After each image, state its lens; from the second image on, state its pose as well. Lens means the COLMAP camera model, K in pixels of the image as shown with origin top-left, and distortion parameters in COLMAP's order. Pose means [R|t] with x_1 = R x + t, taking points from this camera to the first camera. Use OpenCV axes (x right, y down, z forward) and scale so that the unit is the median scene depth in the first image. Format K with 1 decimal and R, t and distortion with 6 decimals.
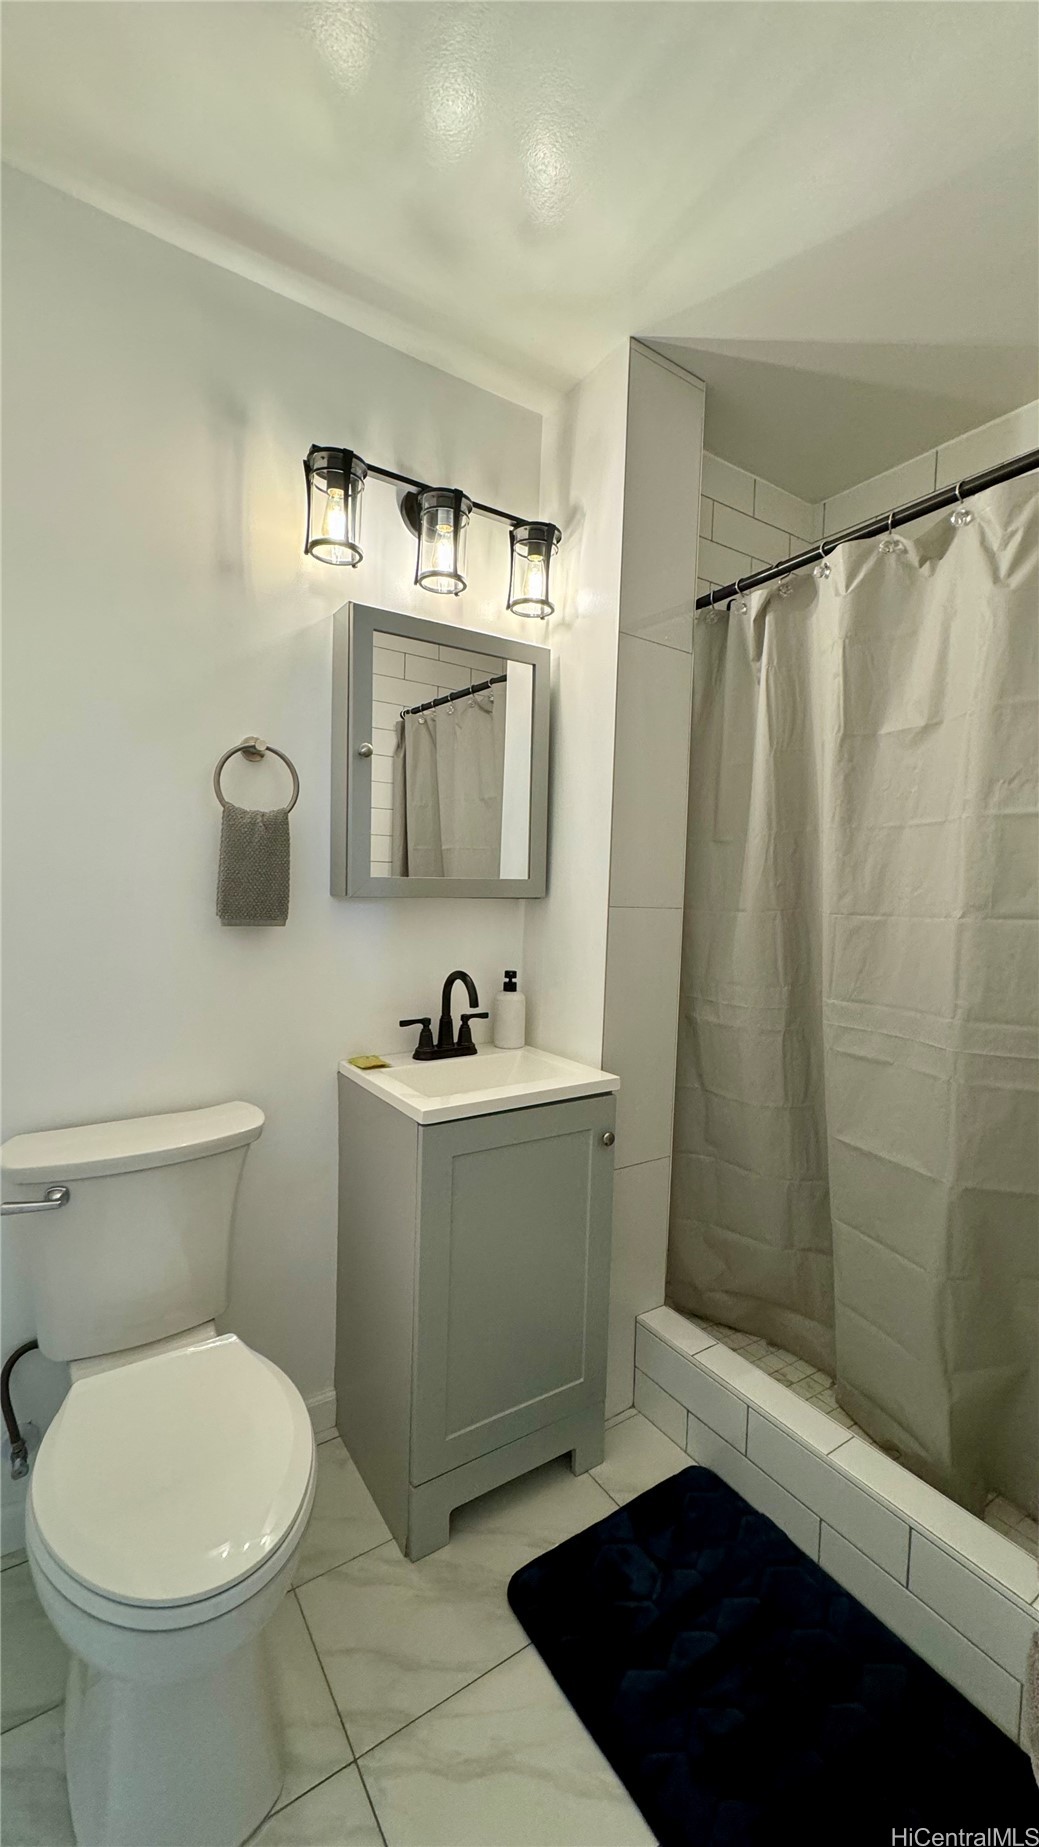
lens RADIAL K [[743.6, 0, 519.5], [0, 743.6, 923.5], [0, 0, 1]] dist [0.001245, 0.000832]
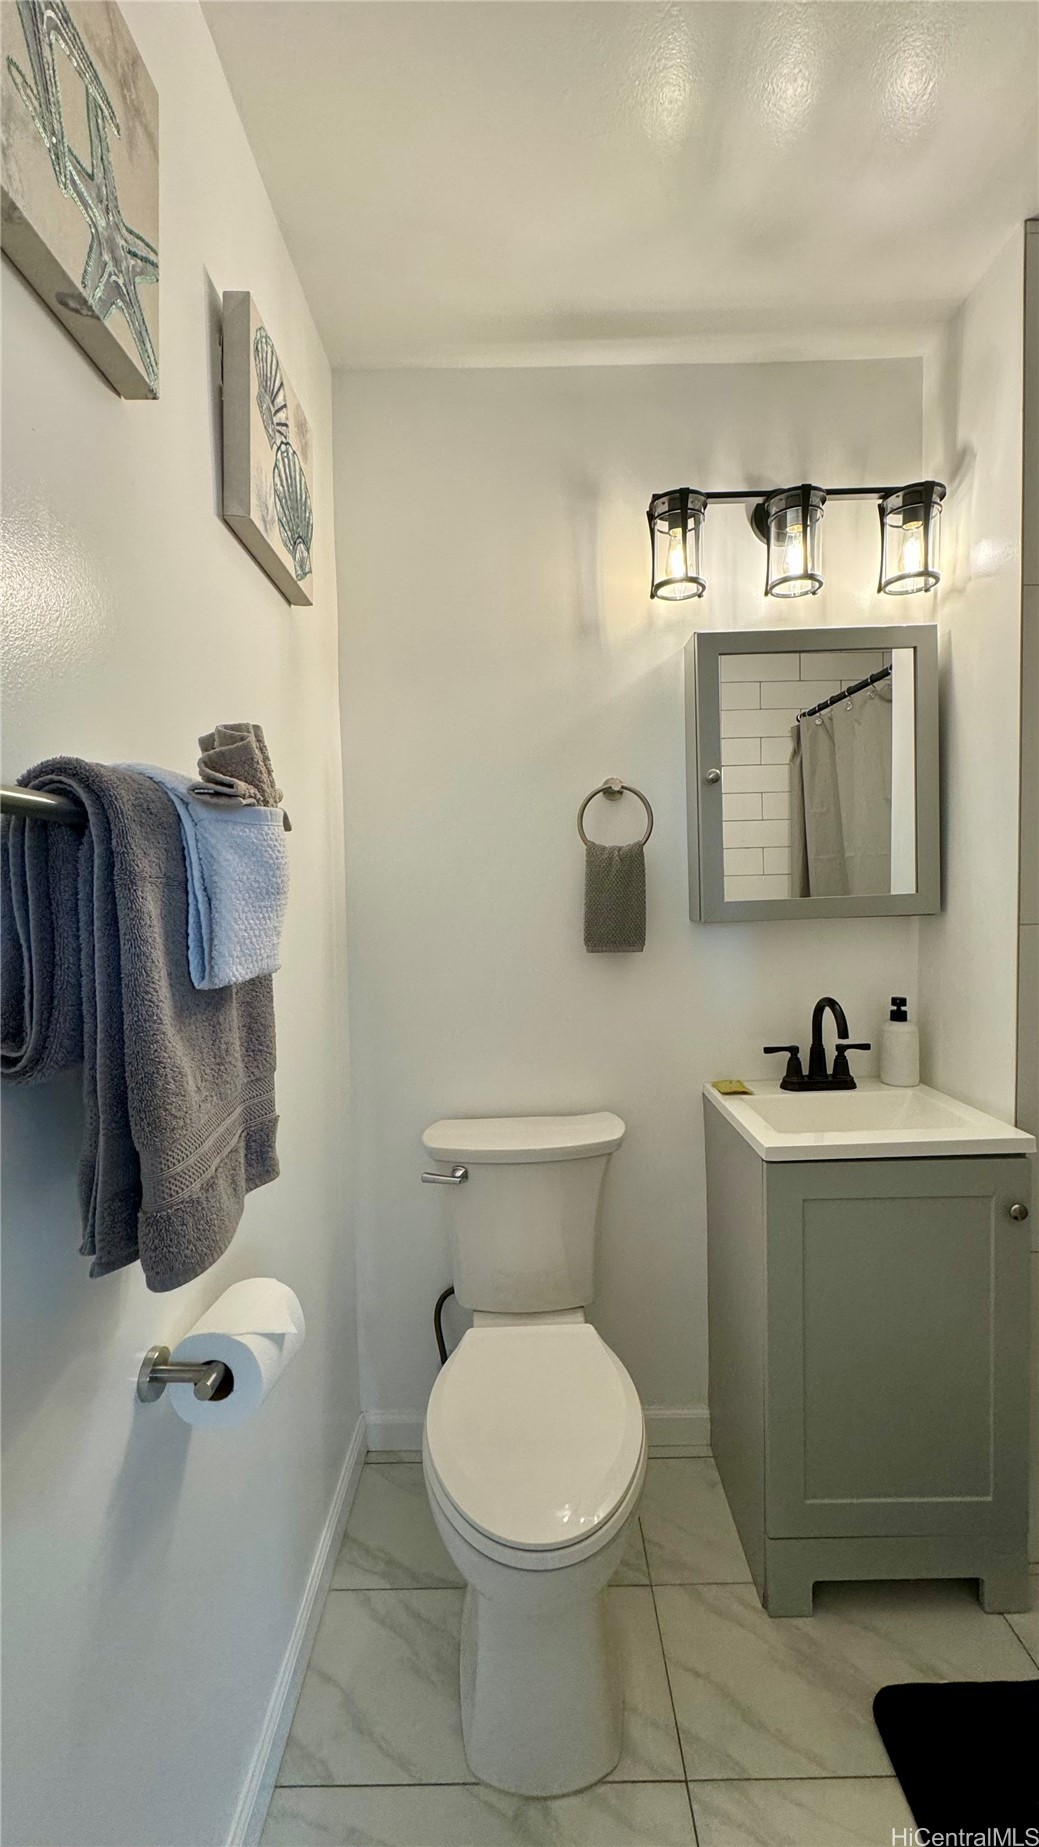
lens RADIAL K [[743.6, 0, 519.5], [0, 743.6, 923.5], [0, 0, 1]] dist [0.001245, 0.000832]
pose [[0.829482, -0.023575, -0.558035, 0.124388], [0.020317, 0.999721, -0.012035, -0.026172], [0.558163, -0.001355, 0.829730, 0.020477]]
